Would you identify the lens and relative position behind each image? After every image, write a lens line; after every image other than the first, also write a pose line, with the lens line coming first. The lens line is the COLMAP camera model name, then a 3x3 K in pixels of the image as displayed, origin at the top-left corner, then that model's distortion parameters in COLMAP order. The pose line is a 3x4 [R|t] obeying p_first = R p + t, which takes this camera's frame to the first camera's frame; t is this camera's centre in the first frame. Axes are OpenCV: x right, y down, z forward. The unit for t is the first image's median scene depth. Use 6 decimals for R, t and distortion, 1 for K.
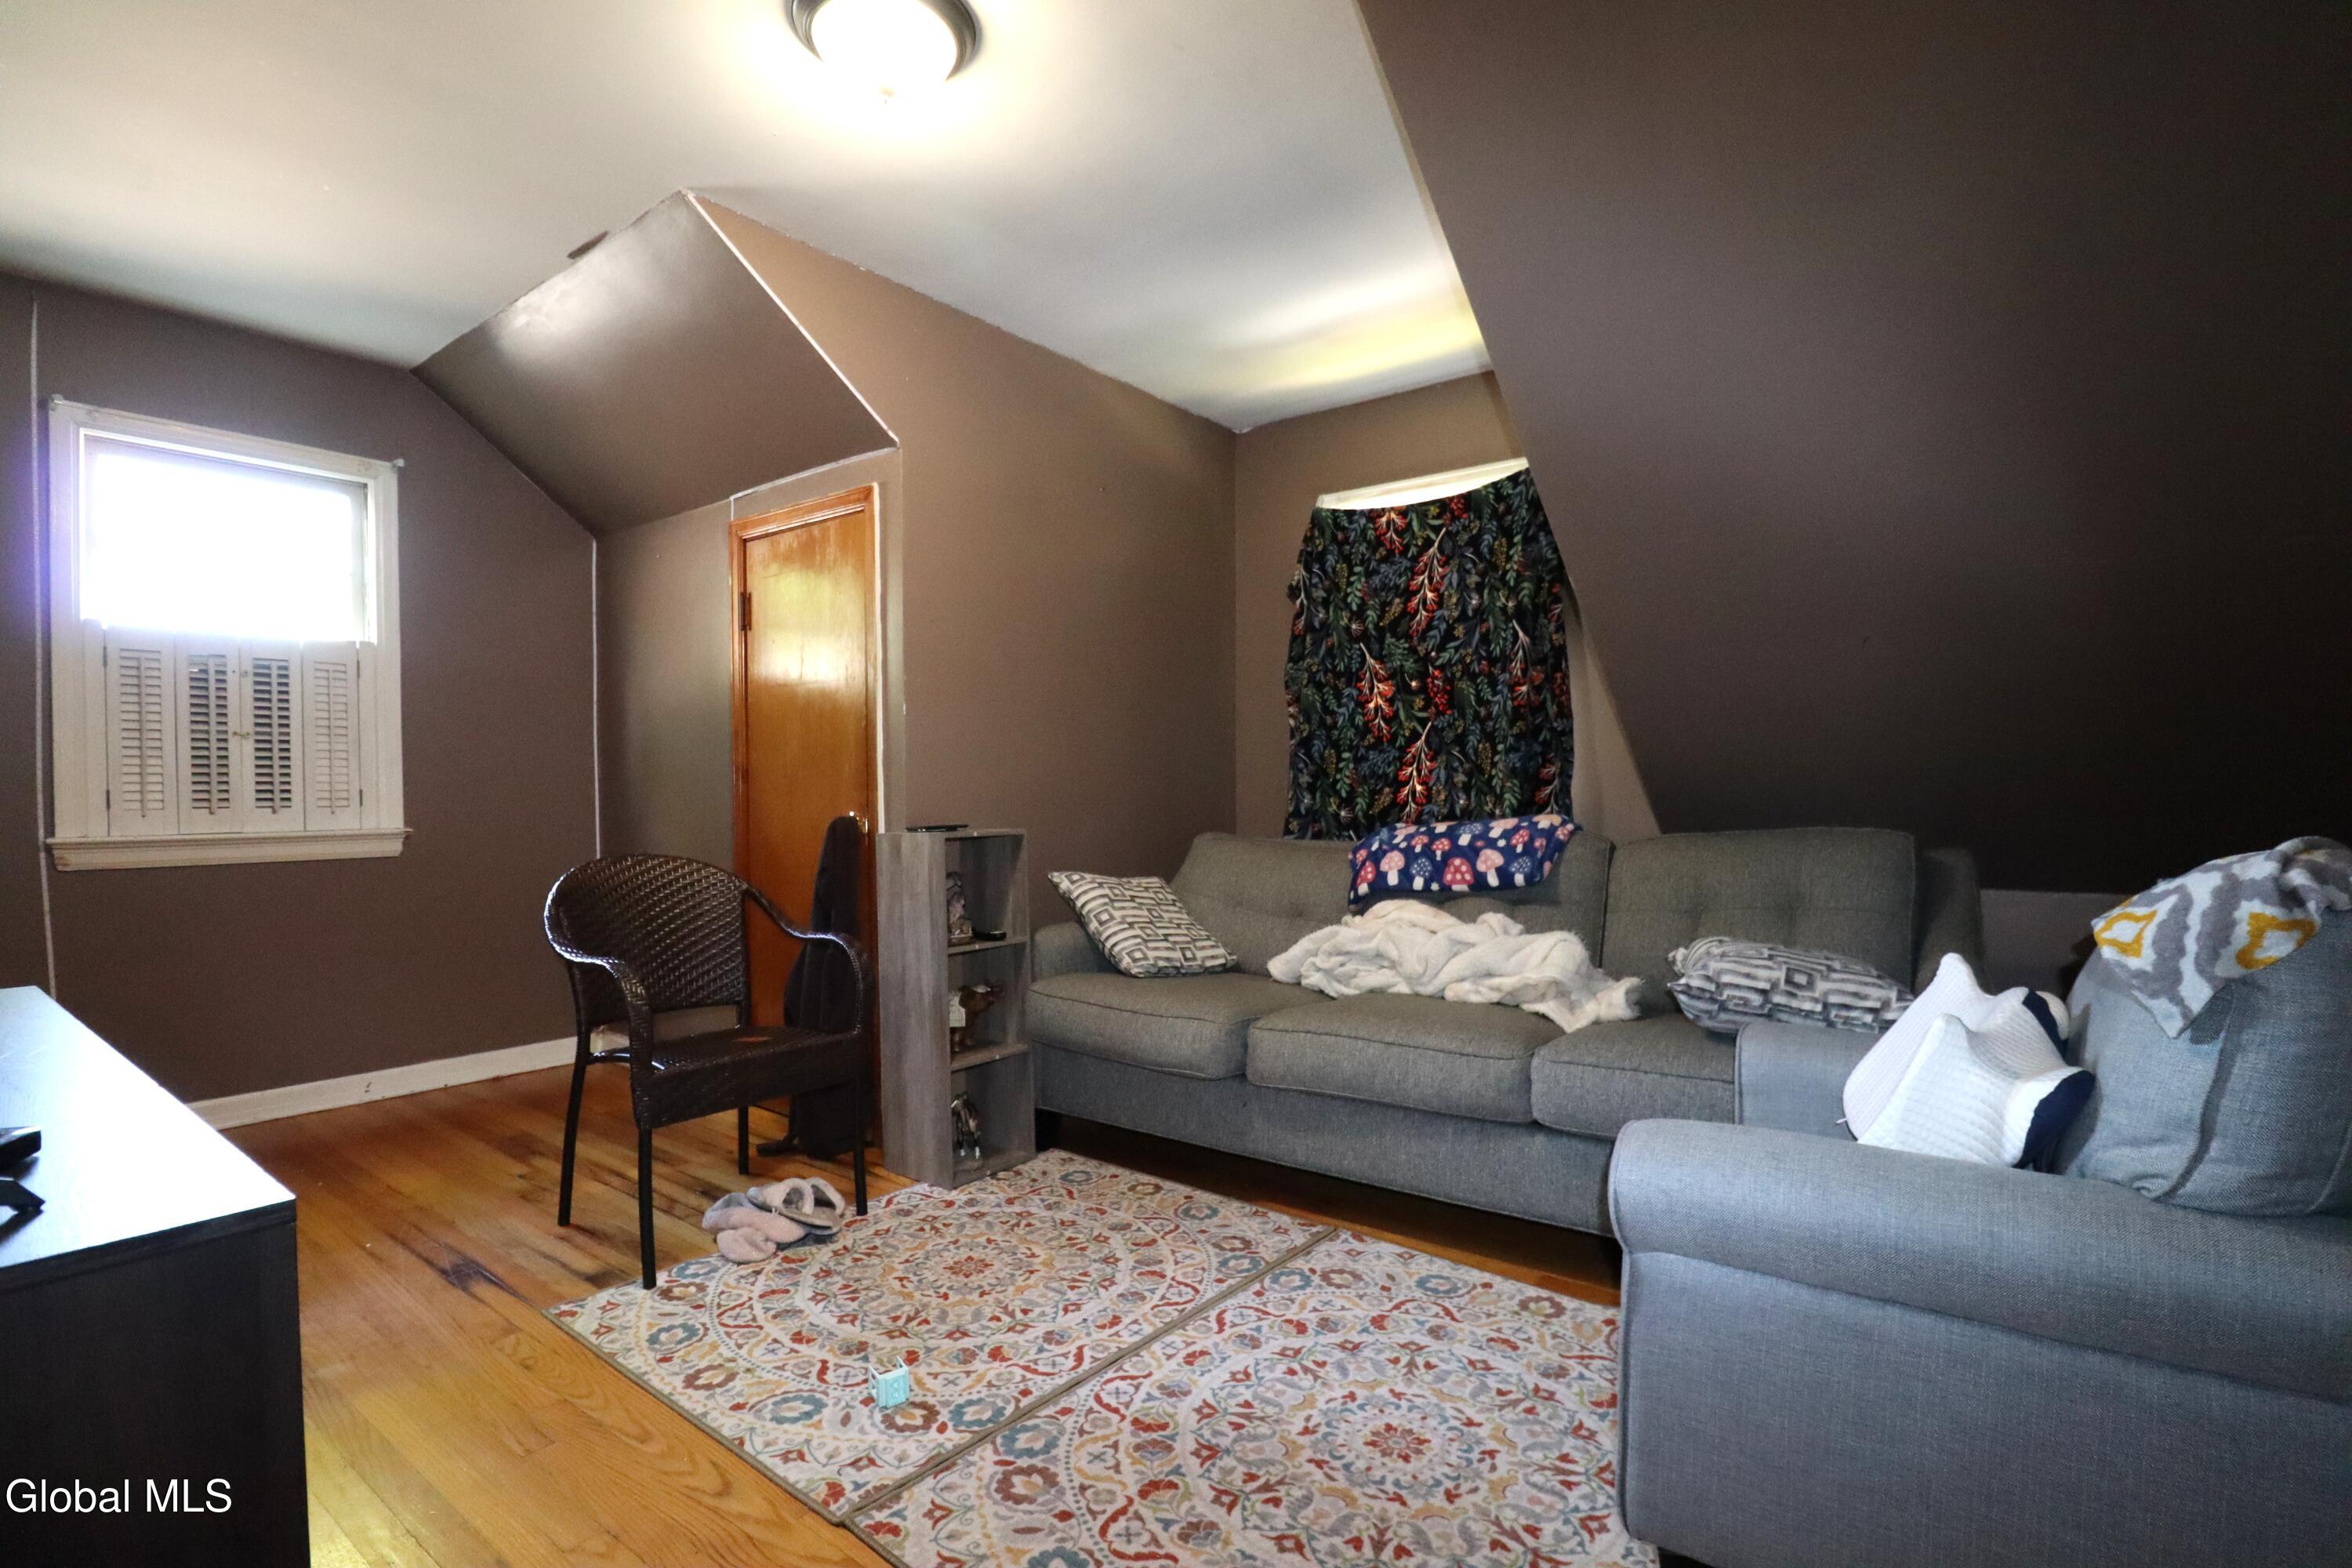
lens RADIAL K [[1106.8, 0, 1185.9], [0, 1106.8, 784.1], [0, 0, 1]] dist [-0.011303, -0.006865]
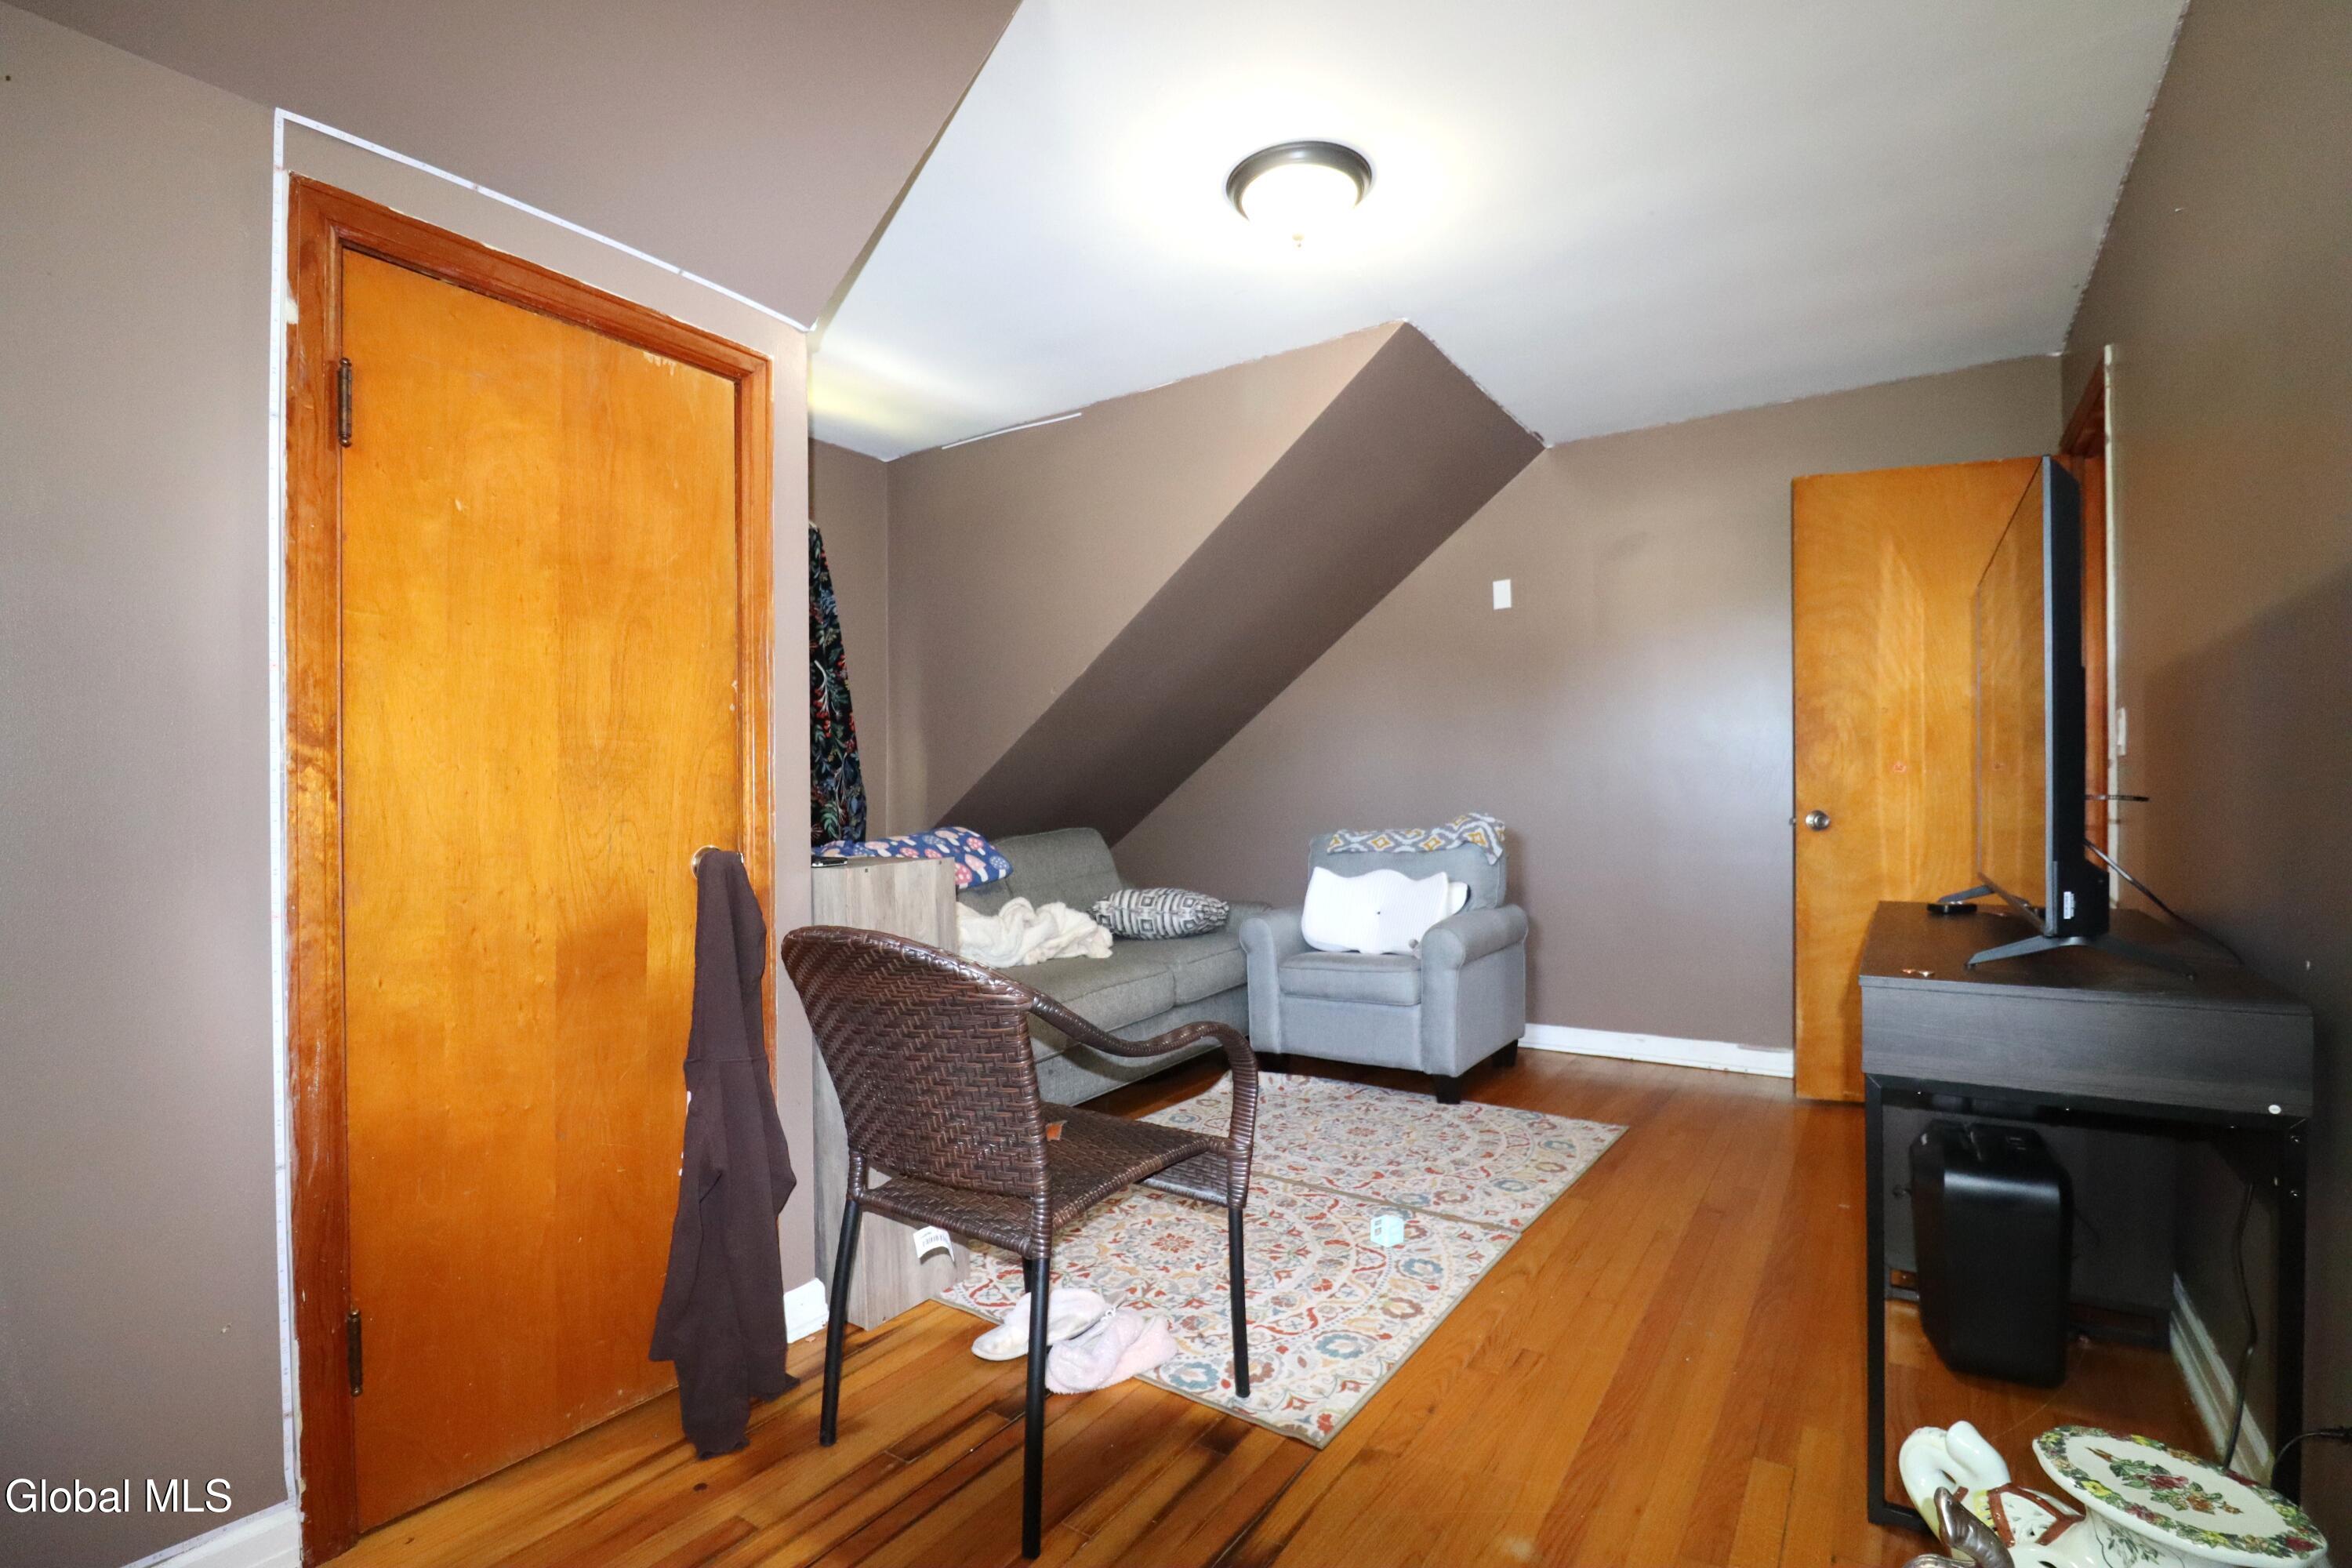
lens RADIAL K [[1106.8, 0, 1171.3], [0, 1106.8, 789.3], [0, 0, 1]] dist [-0.011303, -0.006865]
pose [[-0.066552, 0.012605, 0.997703, -1.646471], [0.014450, 0.999828, -0.011668, 0.004804], [-0.997678, 0.013640, -0.066722, 1.366510]]
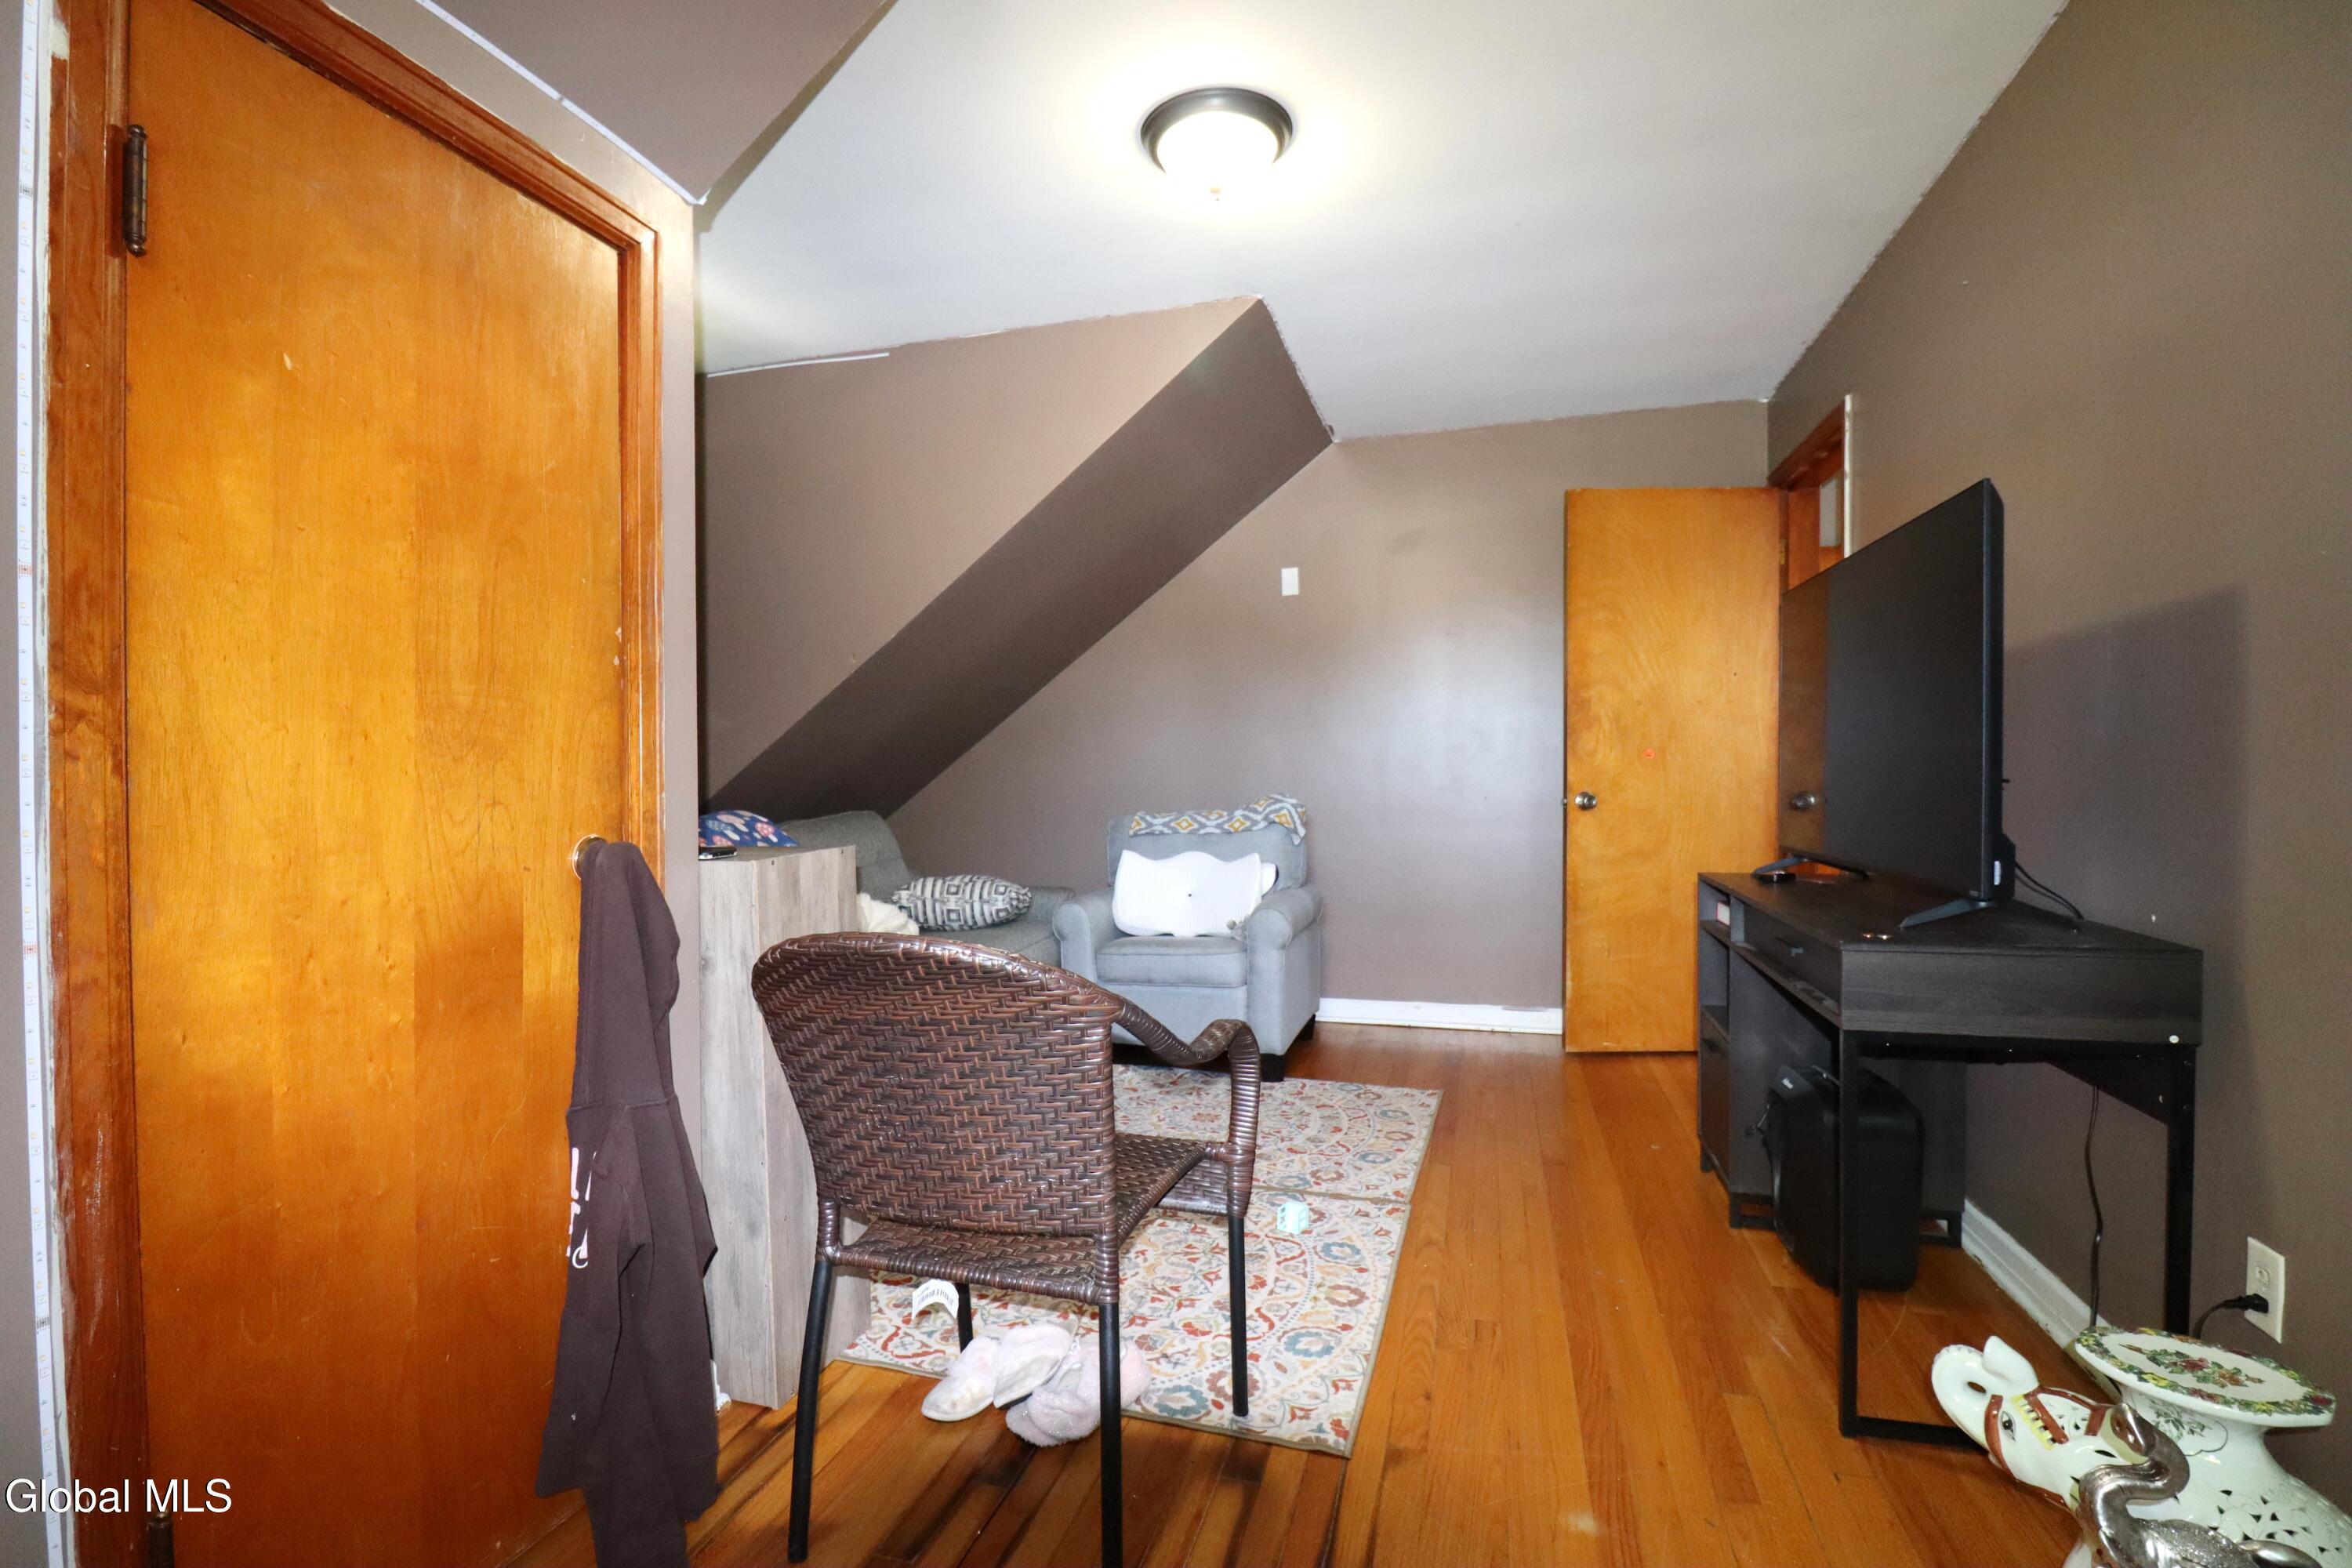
lens RADIAL K [[1106.8, 0, 1170.4], [0, 1106.8, 783.7], [0, 0, 1]] dist [-0.011303, -0.006865]
pose [[-0.366202, 0.001628, 0.930534, -1.491957], [0.011822, 0.999926, 0.002903, 0.003943], [-0.930460, 0.012064, -0.366194, 1.647257]]
